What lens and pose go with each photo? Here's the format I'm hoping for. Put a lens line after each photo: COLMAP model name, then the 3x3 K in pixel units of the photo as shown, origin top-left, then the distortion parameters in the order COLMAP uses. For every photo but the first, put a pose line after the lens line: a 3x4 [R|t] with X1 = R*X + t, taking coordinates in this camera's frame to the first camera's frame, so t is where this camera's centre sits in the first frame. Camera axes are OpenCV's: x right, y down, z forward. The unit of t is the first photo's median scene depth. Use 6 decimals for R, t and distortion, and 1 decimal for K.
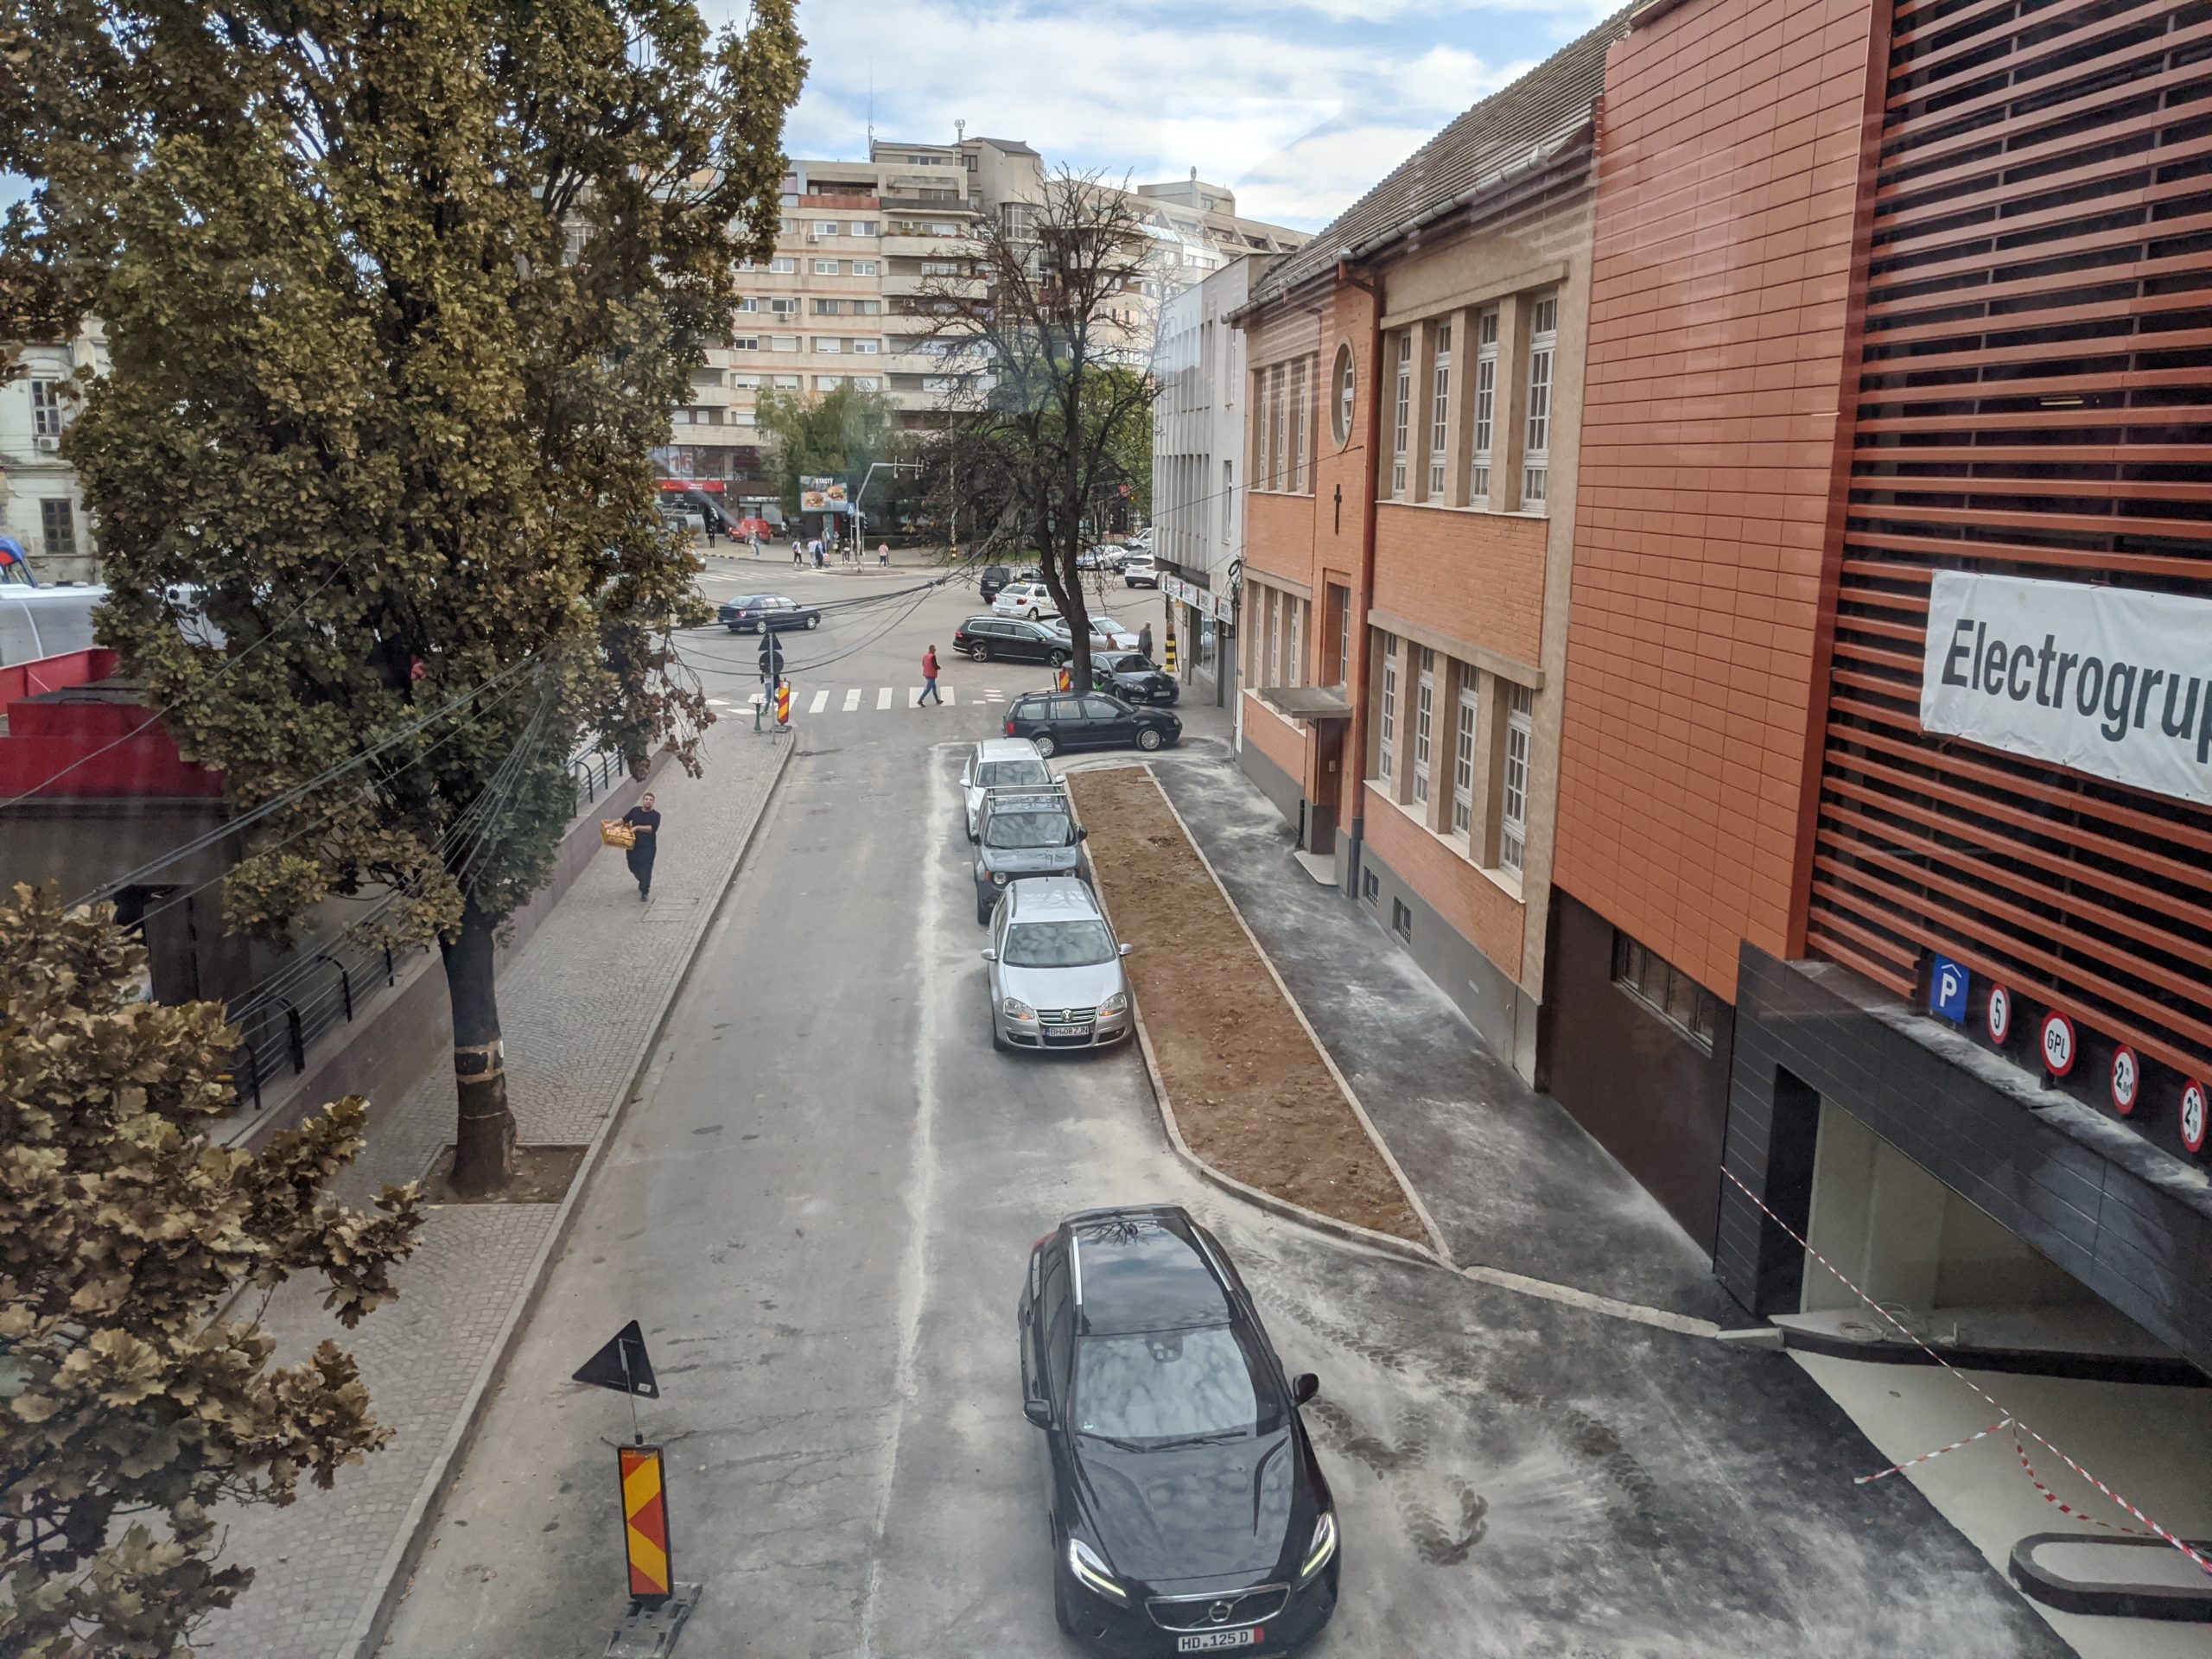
lens RADIAL K [[1743.6, 0, 1132.5], [0, 1743.6, 817.5], [0, 0, 1]] dist [0.067166, -0.115120]
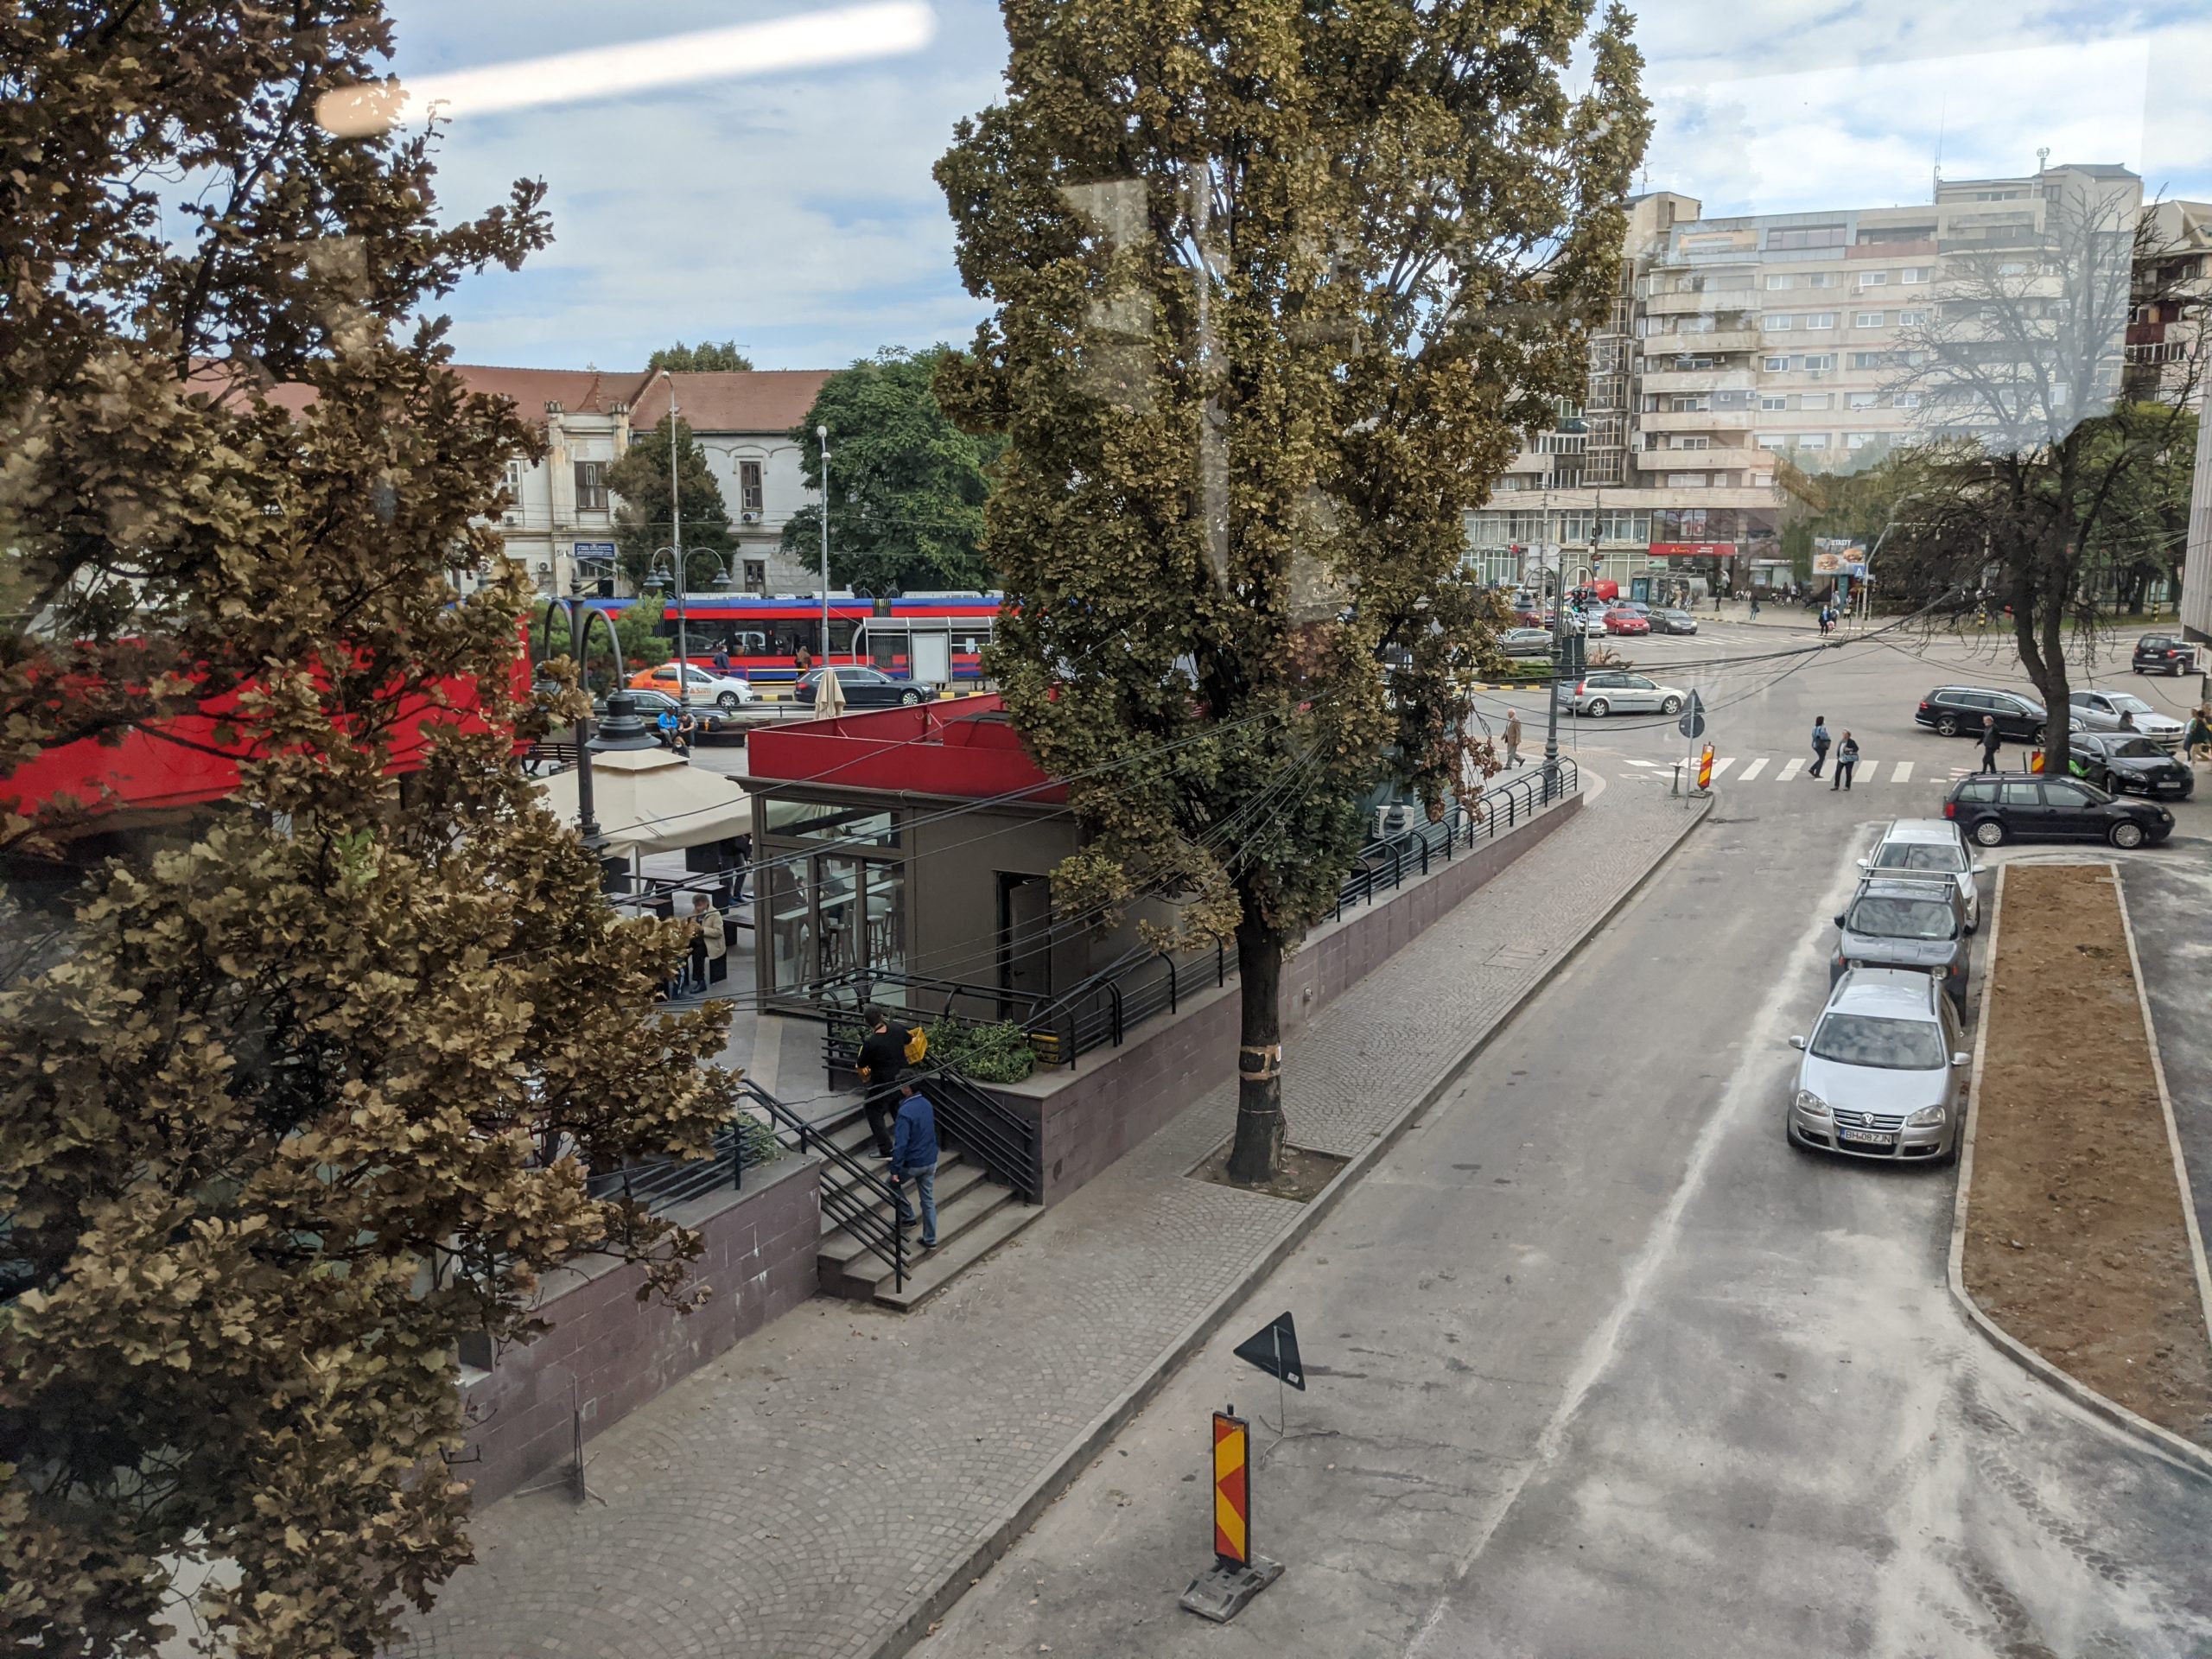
lens RADIAL K [[1741.3, 0, 1129.3], [0, 1741.3, 817.6], [0, 0, 1]] dist [0.059662, -0.093860]
pose [[0.843903, 0.077764, -0.530830, 0.116122], [-0.096574, 0.995296, -0.007727, 0.001250], [0.527732, 0.057785, 0.847443, 0.013770]]
